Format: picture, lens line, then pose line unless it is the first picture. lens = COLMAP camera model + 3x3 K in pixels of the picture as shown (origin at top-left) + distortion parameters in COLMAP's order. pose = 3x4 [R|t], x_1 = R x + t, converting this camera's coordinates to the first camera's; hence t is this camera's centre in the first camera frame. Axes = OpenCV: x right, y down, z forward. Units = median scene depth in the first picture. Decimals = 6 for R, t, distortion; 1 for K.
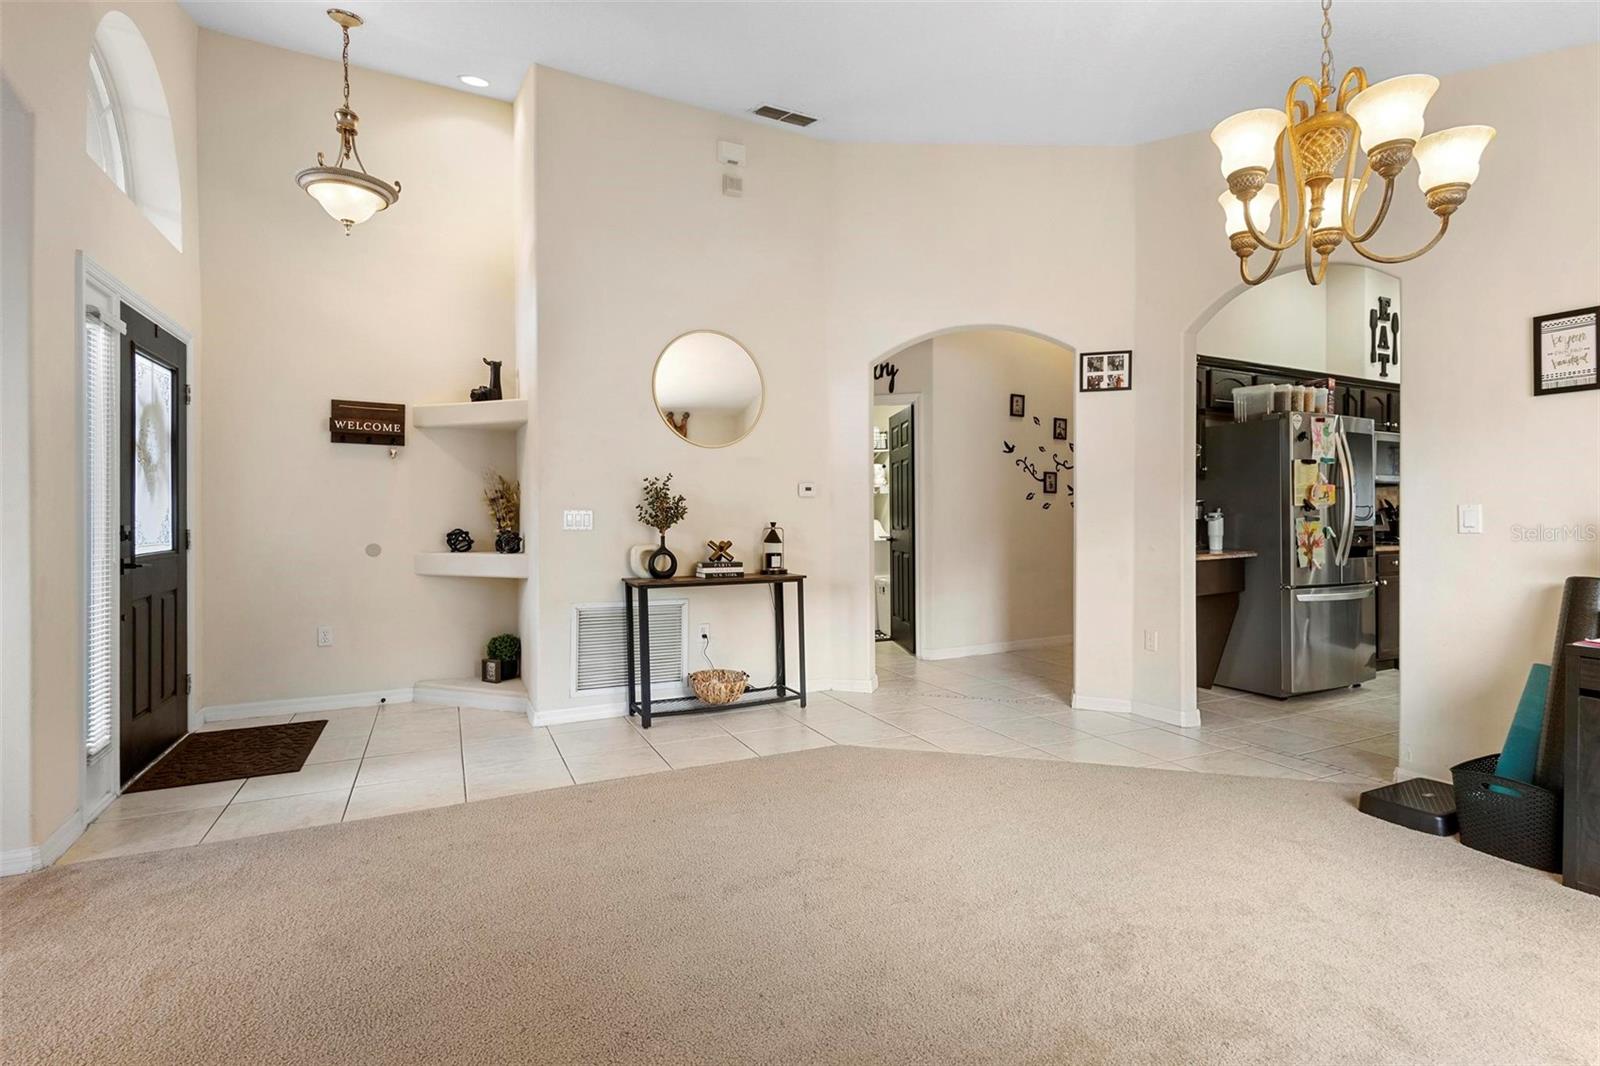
lens RADIAL K [[750.0, 0, 796.9], [0, 750.0, 513.8], [0, 0, 1]] dist [0.012133, -0.000353]
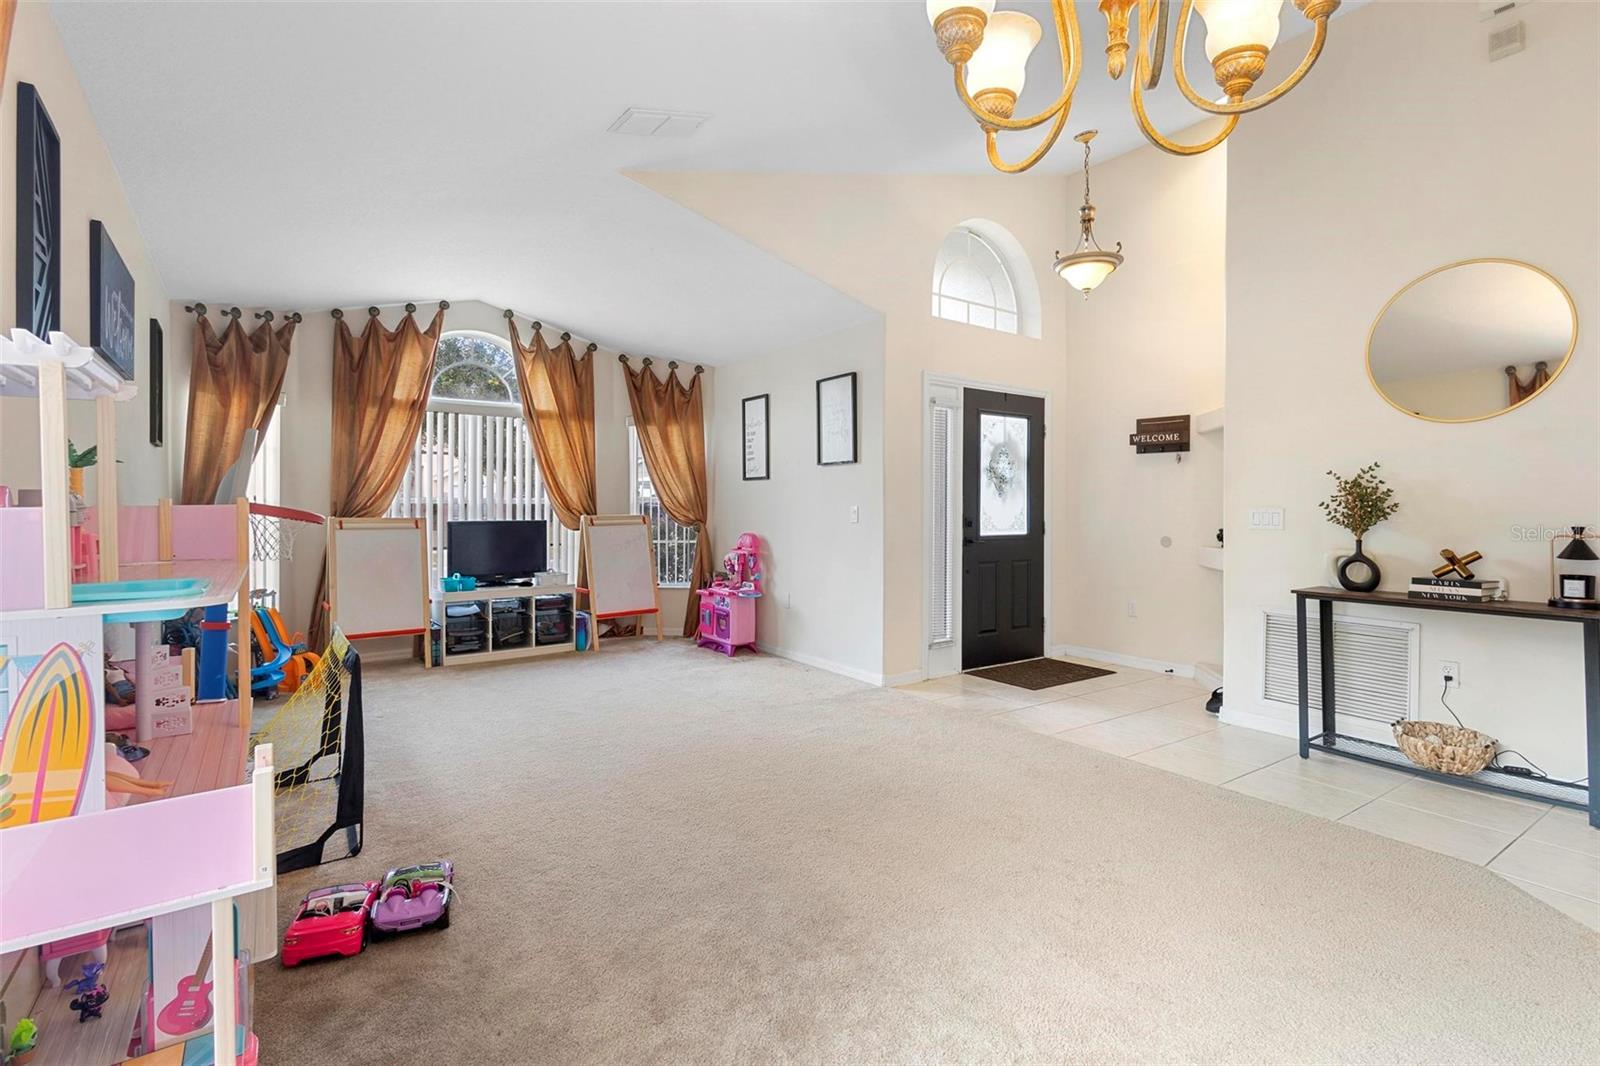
lens RADIAL K [[749.2, 0, 801.8], [0, 749.2, 505.5], [0, 0, 1]] dist [0.005699, -0.000001]
pose [[0.158406, -0.003219, -0.987369, 0.513264], [-0.000877, 0.999994, -0.003401, -0.004489], [0.987374, 0.001405, 0.158402, 0.253883]]
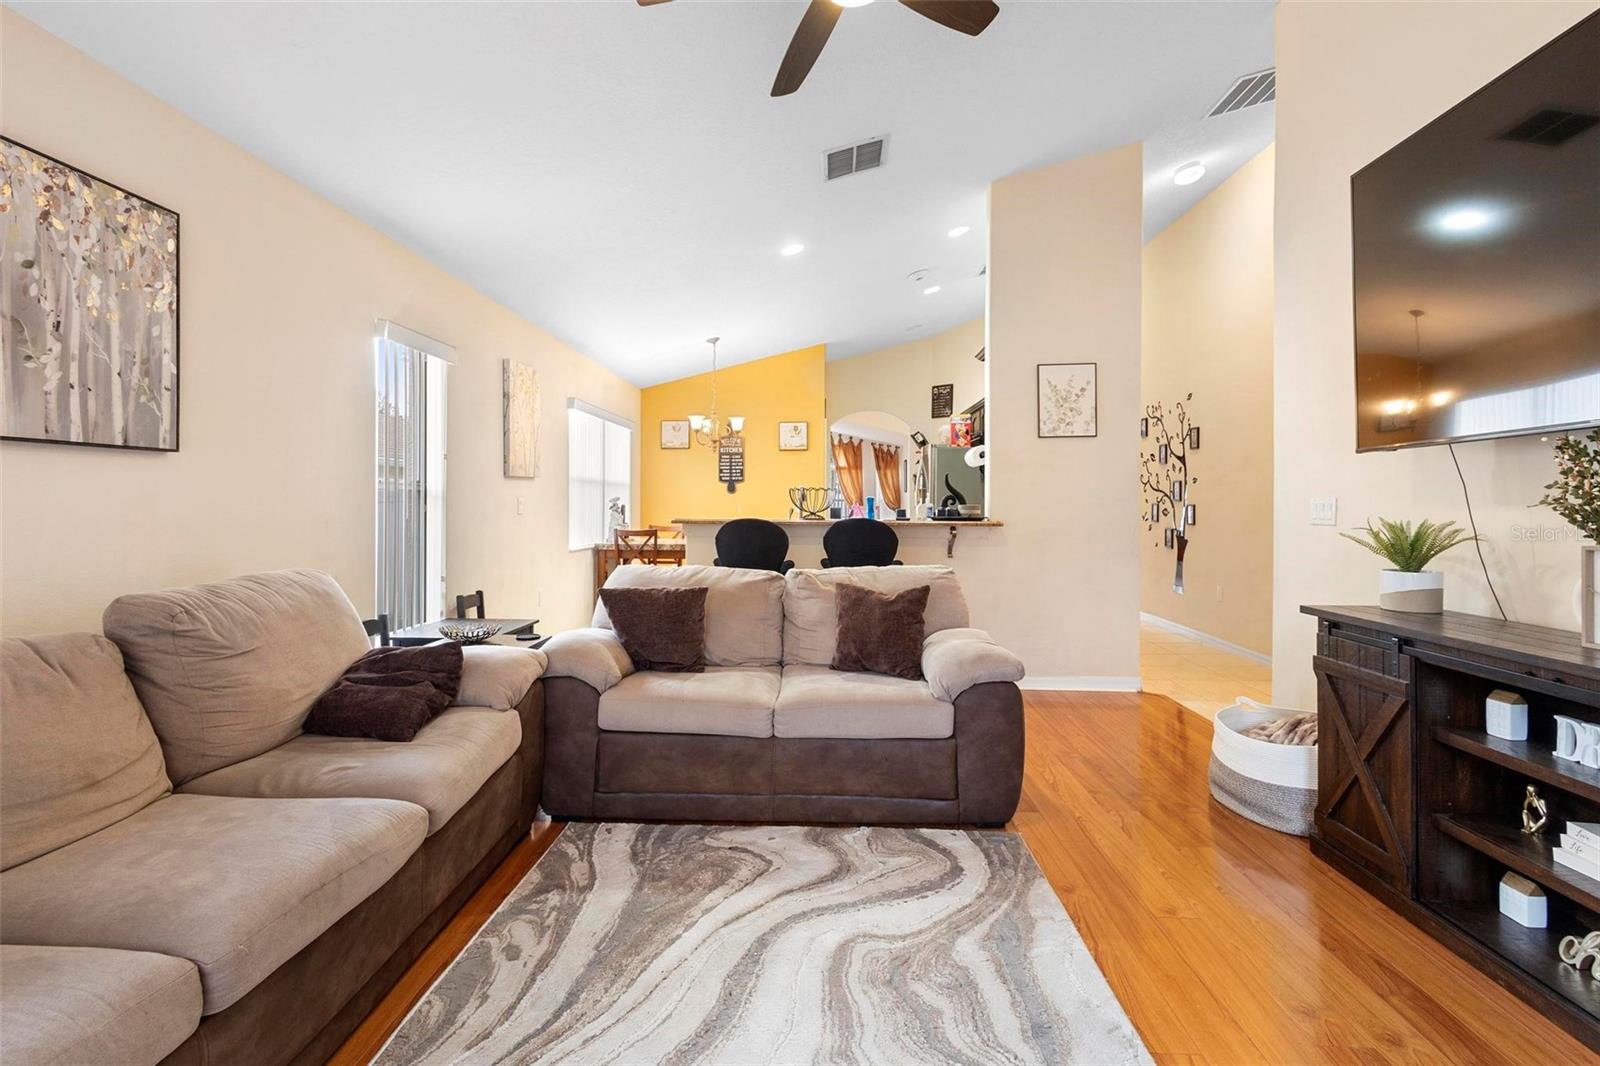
lens RADIAL K [[742.7, 0, 797.8], [0, 742.7, 505.8], [0, 0, 1]] dist [0.008905, -0.005768]
pose [[-0.492576, 0.000061, -0.870269, 2.503008], [-0.006951, 0.999968, 0.004004, -0.002118], [0.870242, 0.008022, -0.492560, 1.708611]]
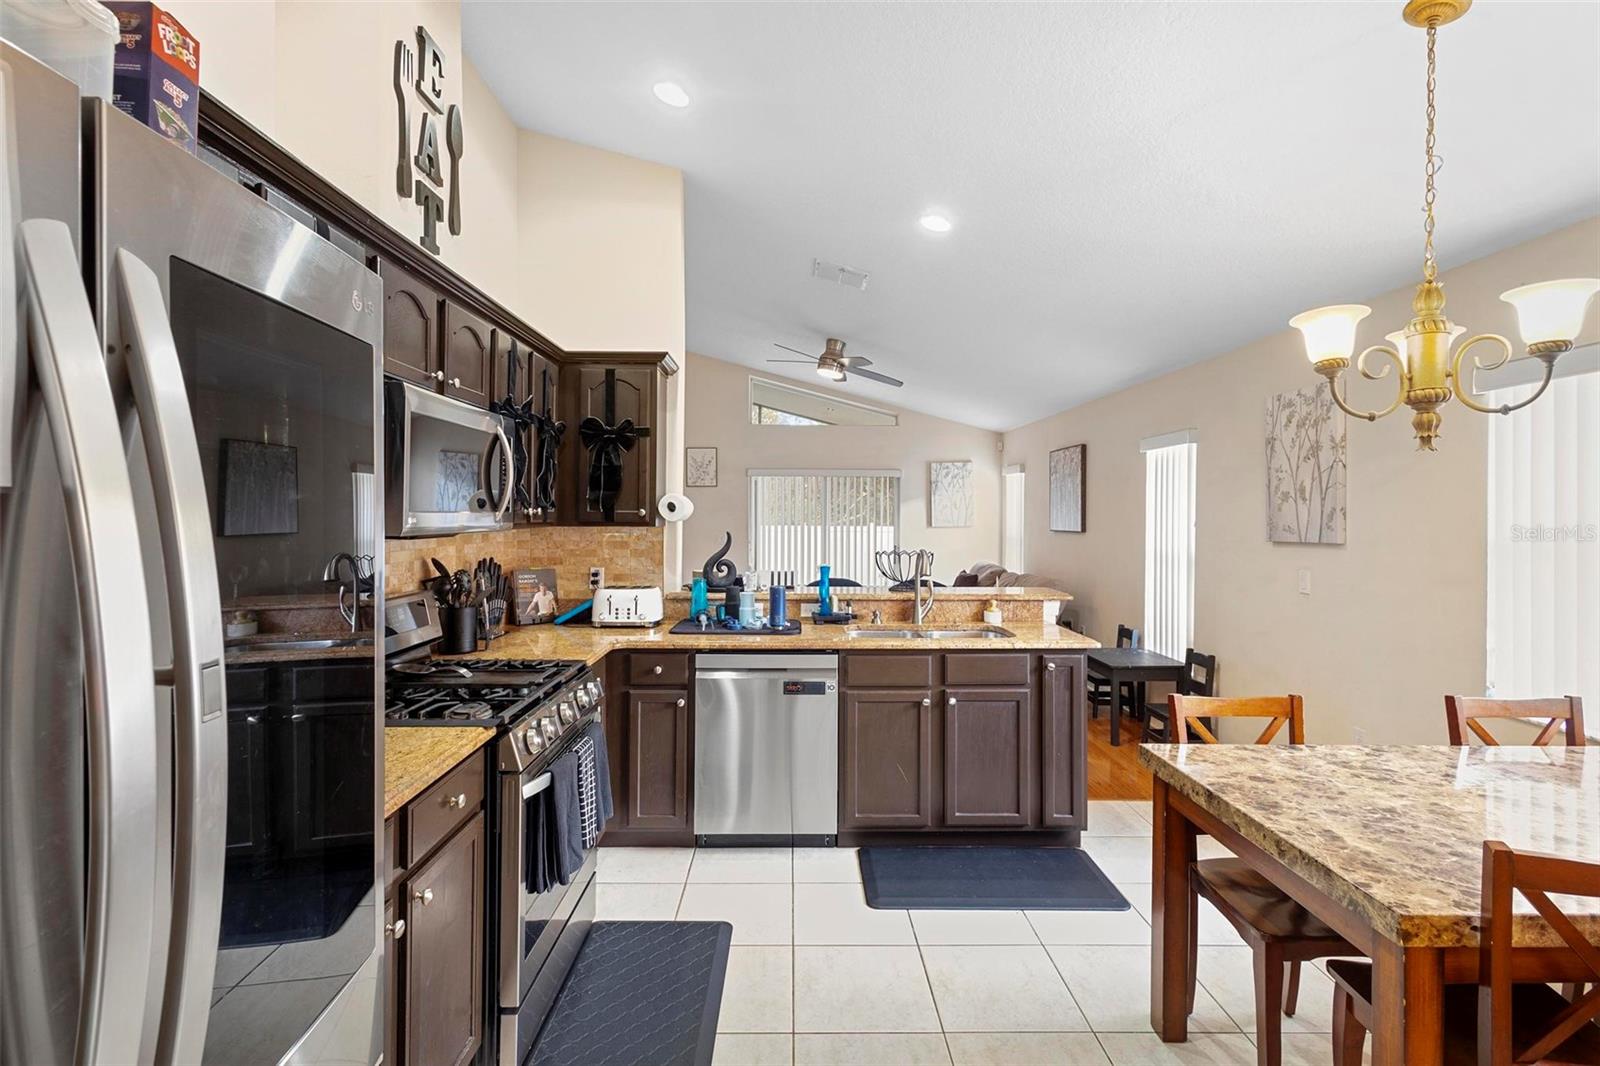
lens RADIAL K [[742.7, 0, 799.8], [0, 742.7, 516.7], [0, 0, 1]] dist [0.014305, -0.000352]
pose [[0.437954, -0.000719, 0.898997, 0.710039], [-0.004171, 0.999987, 0.002832, -0.068109], [-0.898988, -0.004990, 0.437945, 0.910745]]
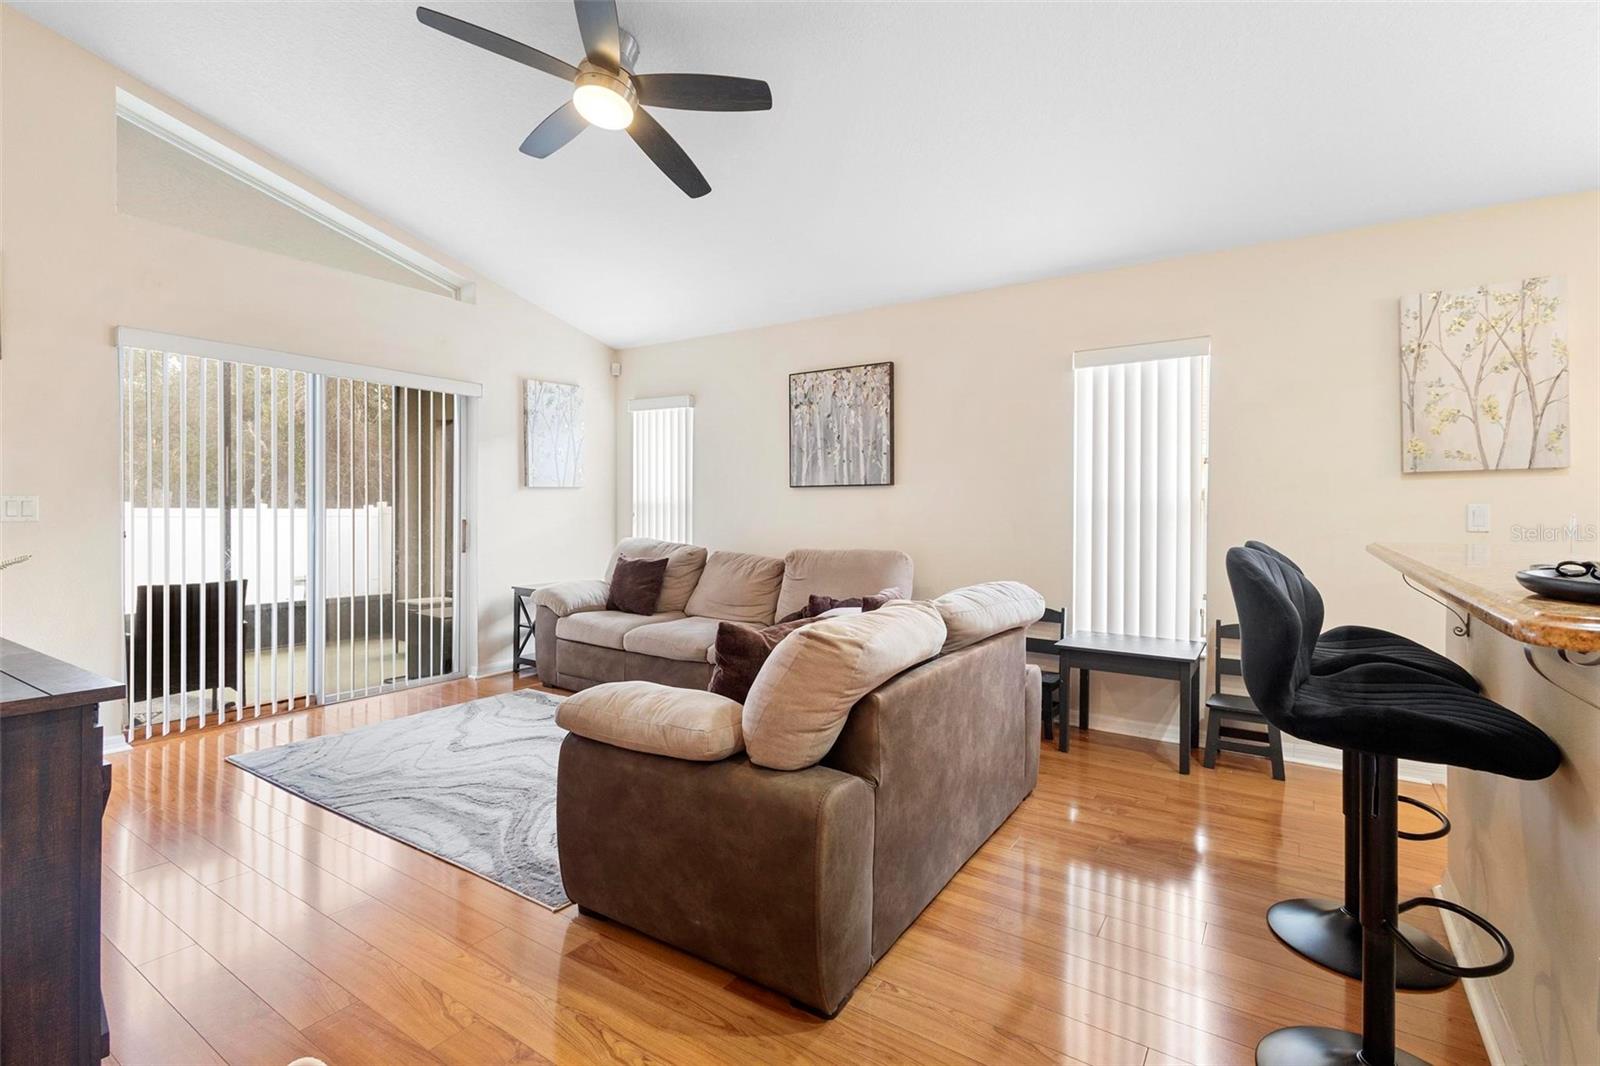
lens RADIAL K [[742.7, 0, 799.8], [0, 742.7, 516.7], [0, 0, 1]] dist [0.014305, -0.000352]
pose [[-0.486206, -0.011196, 0.873773, 1.404759], [-0.002001, 0.999930, 0.011699, -0.003328], [-0.873842, 0.003940, -0.486194, 1.668394]]
